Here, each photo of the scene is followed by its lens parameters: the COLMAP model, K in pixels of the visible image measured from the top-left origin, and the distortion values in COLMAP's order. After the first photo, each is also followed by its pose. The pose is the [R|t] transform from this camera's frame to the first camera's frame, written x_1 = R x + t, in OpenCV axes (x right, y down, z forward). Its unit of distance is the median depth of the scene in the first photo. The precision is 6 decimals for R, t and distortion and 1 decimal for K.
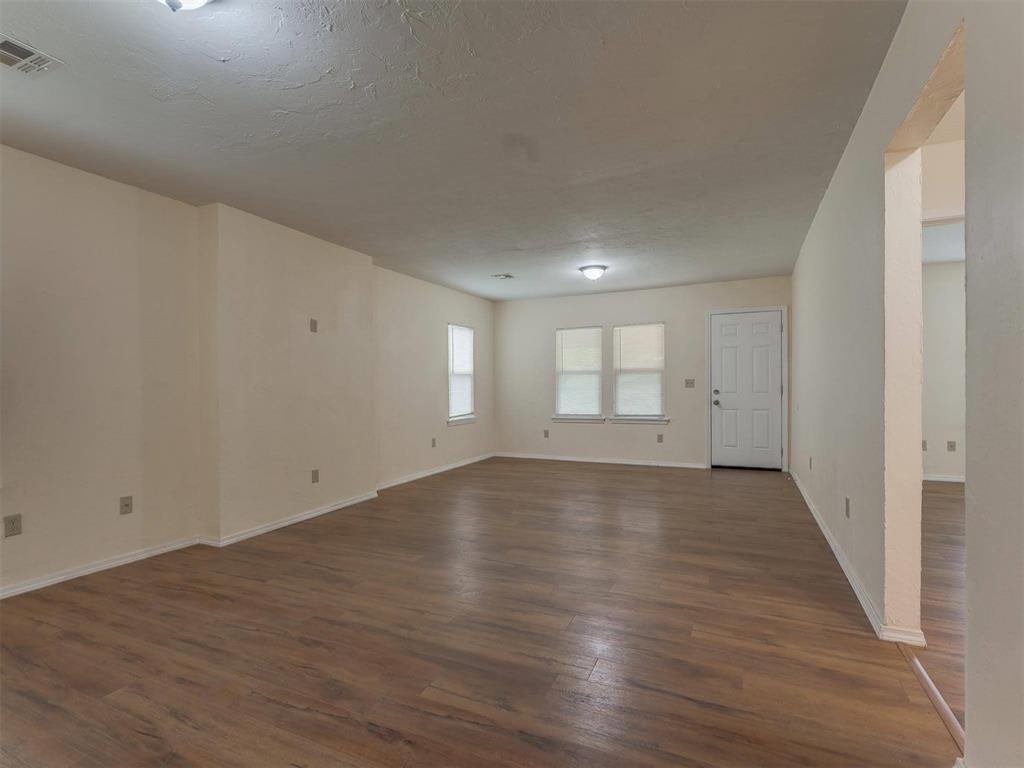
lens RADIAL K [[487.5, 0, 509.6], [0, 487.5, 387.9], [0, 0, 1]] dist [-0.002620, -0.000208]
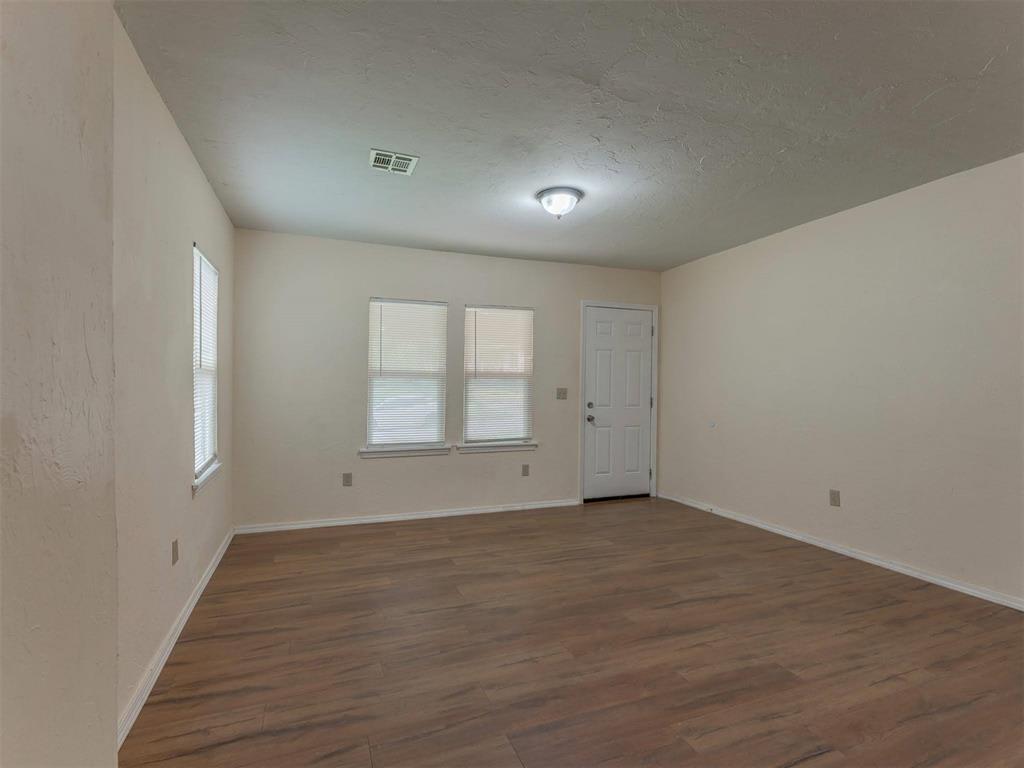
lens RADIAL K [[486.8, 0, 487.3], [0, 486.8, 390.8], [0, 0, 1]] dist [-0.006364, -0.000549]
pose [[0.705148, 0.007263, 0.709023, -0.247690], [-0.008218, 0.999964, -0.002070, -0.011818], [-0.709013, -0.004367, 0.705182, 0.564069]]
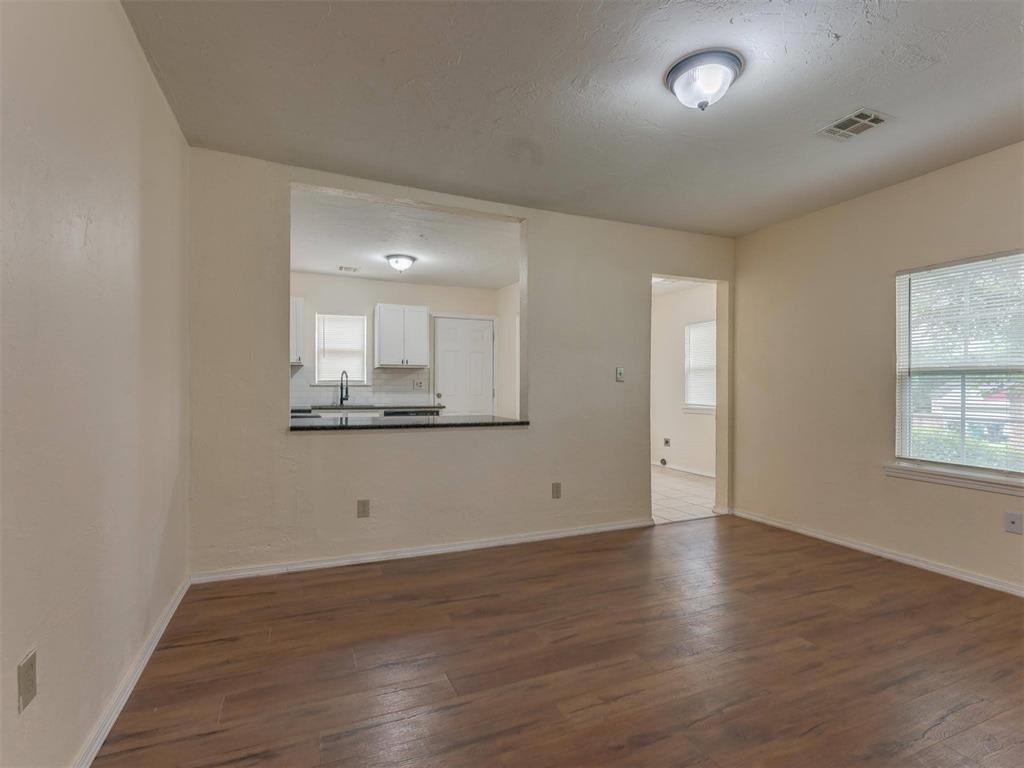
lens RADIAL K [[495.4, 0, 513.6], [0, 495.4, 390.2], [0, 0, 1]] dist [-0.004046, -0.000174]
pose [[-0.658442, 0.012125, -0.752533, 0.160666], [0.002940, 0.999904, 0.013538, -0.003584], [0.752625, 0.006701, -0.658415, 0.350356]]
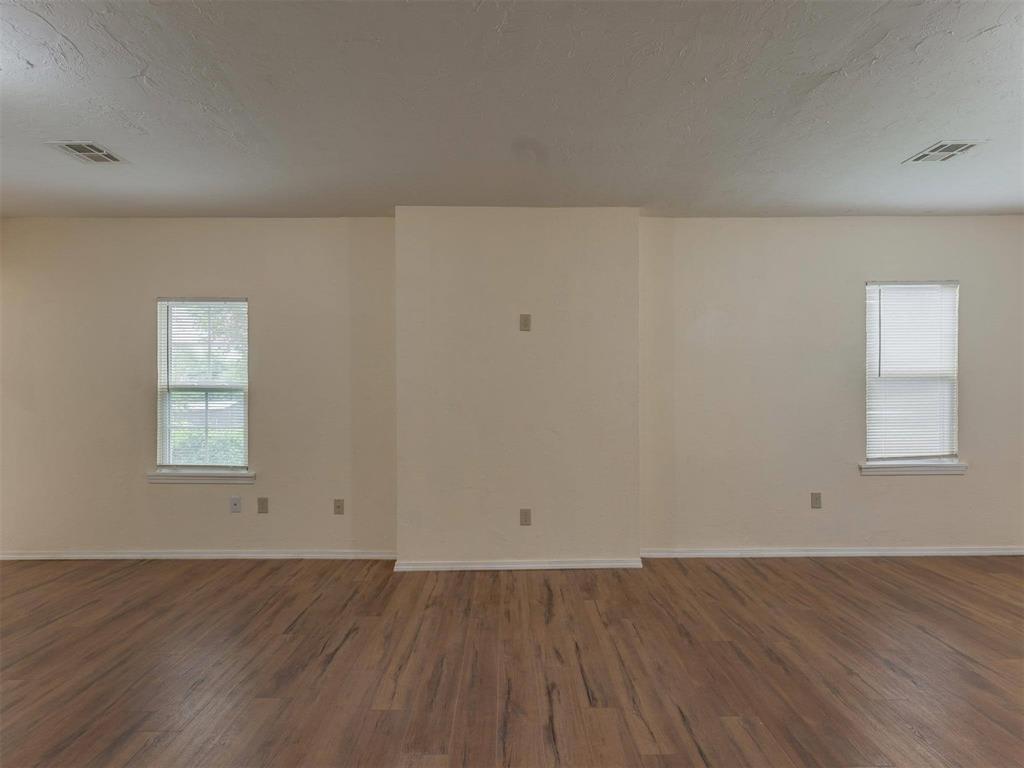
lens RADIAL K [[495.4, 0, 513.6], [0, 495.4, 390.2], [0, 0, 1]] dist [-0.004046, -0.000174]
pose [[0.436316, 0.009423, -0.899744, 0.201708], [-0.004060, 0.999956, 0.008504, -0.018559], [0.899785, -0.000058, 0.436335, 0.431281]]
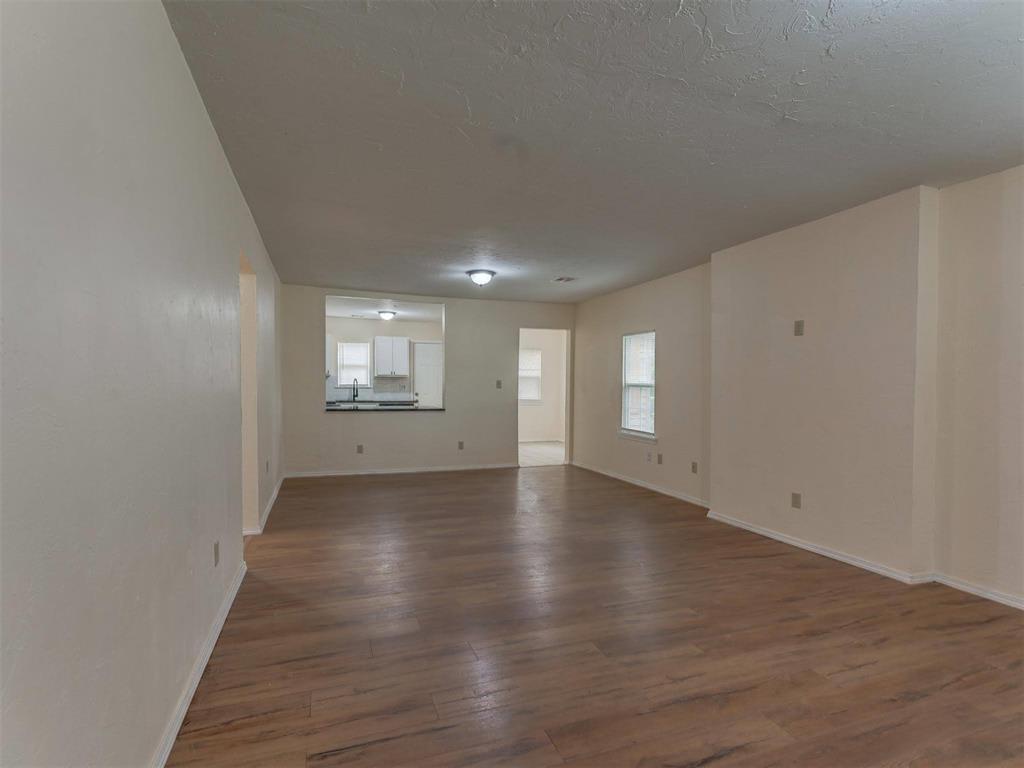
lens RADIAL K [[486.8, 0, 487.3], [0, 486.8, 390.8], [0, 0, 1]] dist [-0.006364, -0.000549]
pose [[-0.718413, 0.012544, -0.695504, 0.407362], [-0.001786, 0.999801, 0.019876, -0.021643], [0.695614, 0.015521, -0.718248, 0.834321]]
